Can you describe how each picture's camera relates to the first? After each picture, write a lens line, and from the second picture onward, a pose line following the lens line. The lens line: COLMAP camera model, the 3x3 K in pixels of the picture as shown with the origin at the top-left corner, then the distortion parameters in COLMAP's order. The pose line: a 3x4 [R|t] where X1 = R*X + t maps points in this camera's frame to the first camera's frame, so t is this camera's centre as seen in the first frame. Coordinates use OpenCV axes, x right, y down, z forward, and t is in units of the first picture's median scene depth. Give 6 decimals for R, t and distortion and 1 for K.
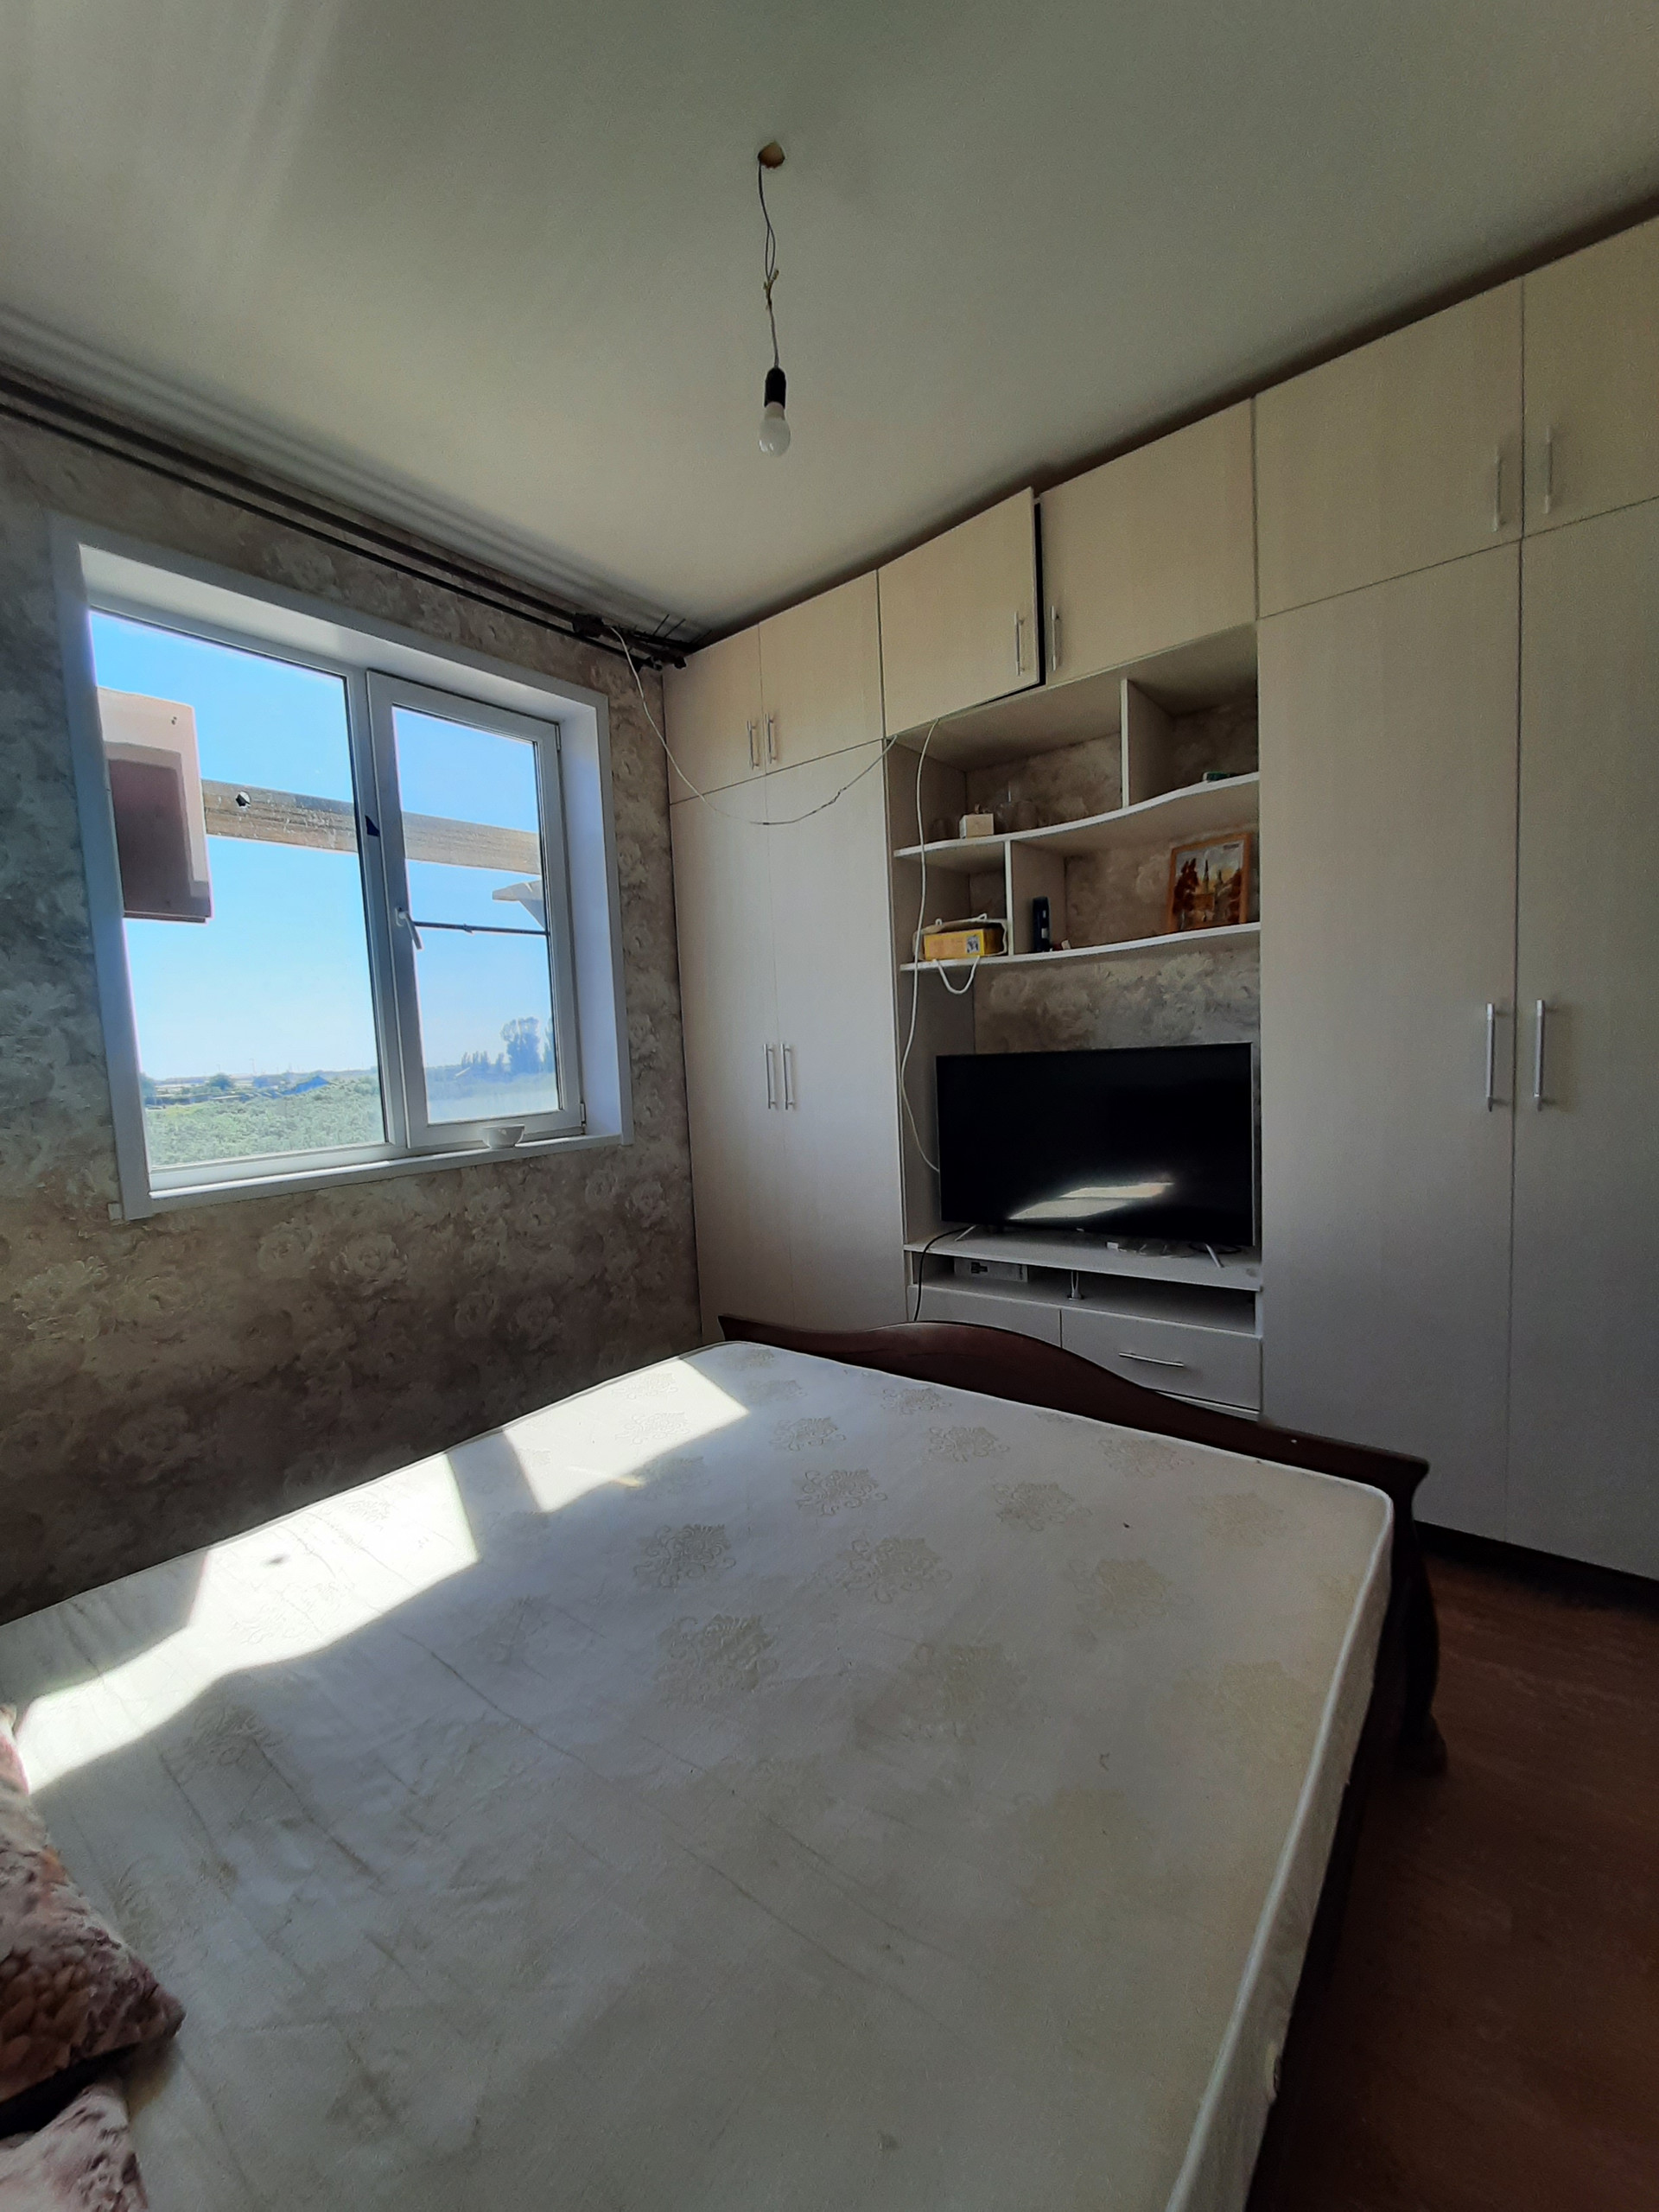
lens RADIAL K [[881.3, 0, 812.5], [0, 881.3, 1104.6], [0, 0, 1]] dist [0.000871, -0.000312]
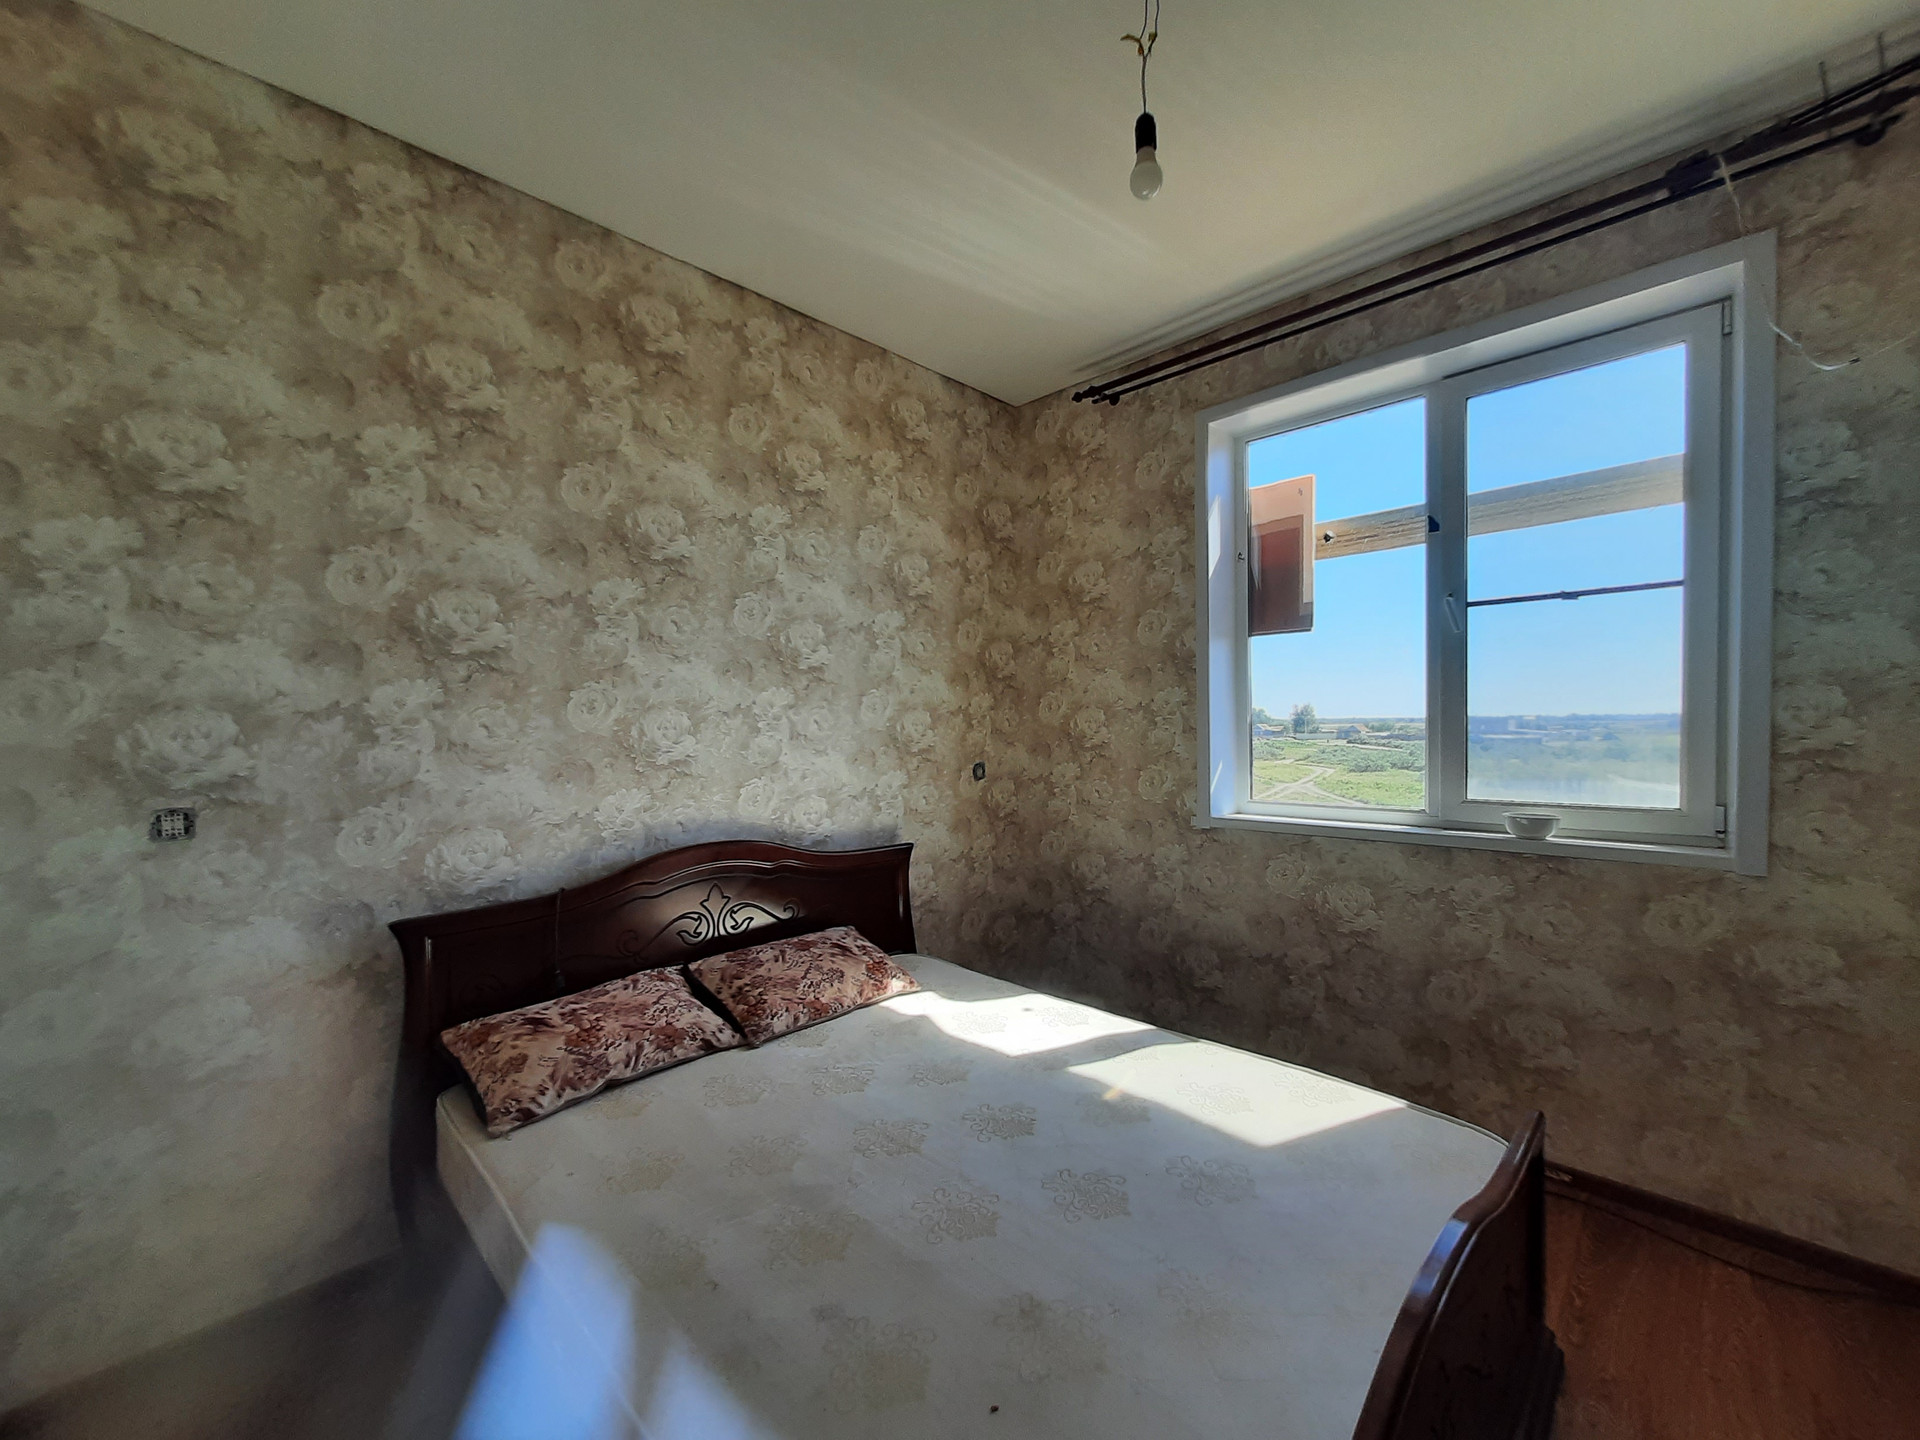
lens RADIAL K [[765.0, 0, 965.2], [0, 765.0, 735.1], [0, 0, 1]] dist [0.000871, -0.000312]
pose [[-0.078758, 0.060730, -0.995042, 0.559291], [-0.053592, 0.996441, 0.065057, -0.091360], [0.995452, 0.058450, -0.075223, 0.551587]]
